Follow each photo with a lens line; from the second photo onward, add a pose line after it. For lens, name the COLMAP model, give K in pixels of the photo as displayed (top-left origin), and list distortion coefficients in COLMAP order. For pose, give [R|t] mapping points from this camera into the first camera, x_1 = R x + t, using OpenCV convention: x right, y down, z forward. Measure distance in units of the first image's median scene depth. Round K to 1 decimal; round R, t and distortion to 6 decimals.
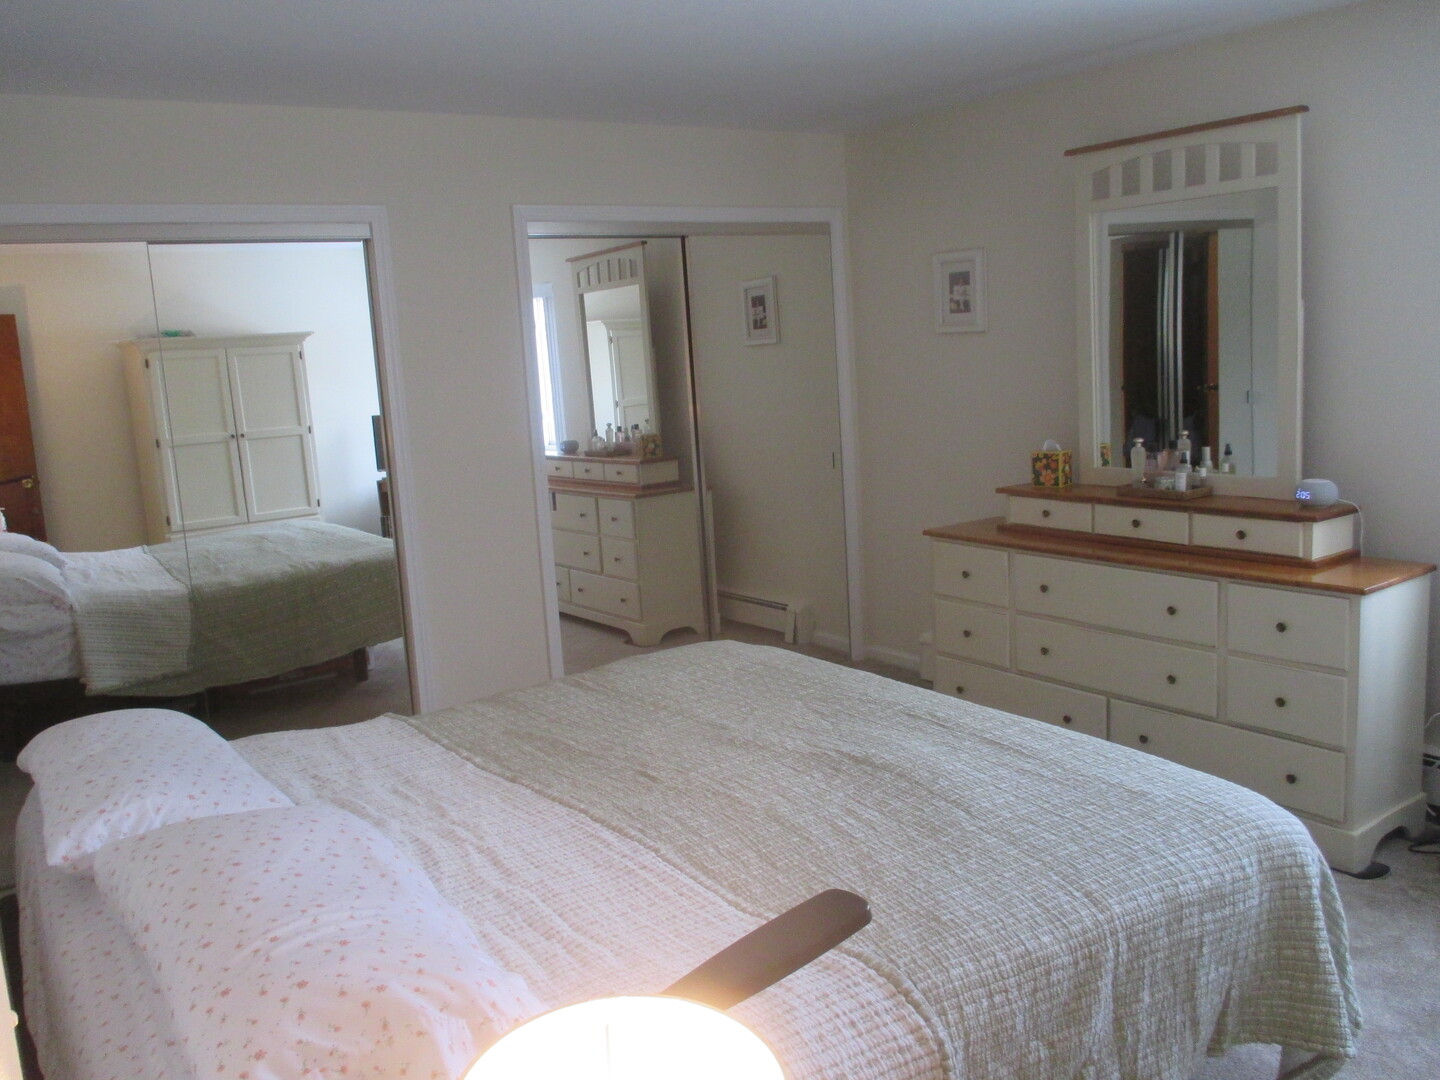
lens RADIAL K [[1191.6, 0, 716.5], [0, 1191.6, 532.5], [0, 0, 1]] dist [-0.036772, 0.001744]
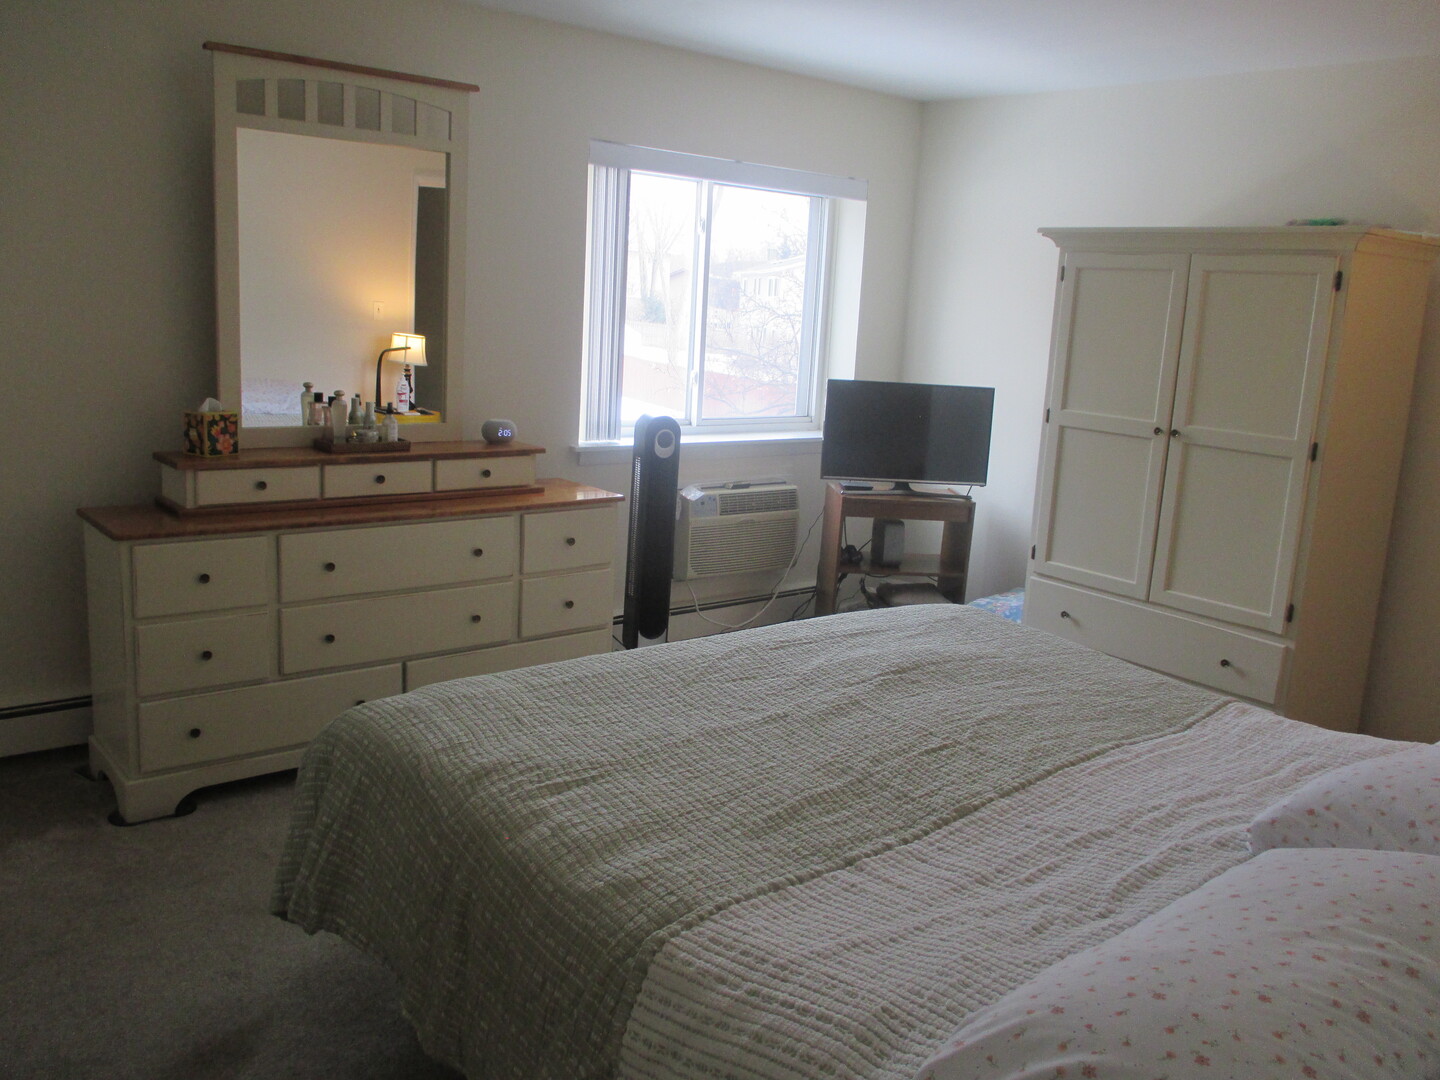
lens RADIAL K [[1191.6, 0, 716.5], [0, 1191.6, 532.5], [0, 0, 1]] dist [-0.036772, 0.001744]
pose [[-0.069724, -0.139094, 0.987822, -0.737035], [0.107120, 0.983462, 0.146041, -0.091062], [-0.991798, 0.115998, -0.053671, 0.941342]]
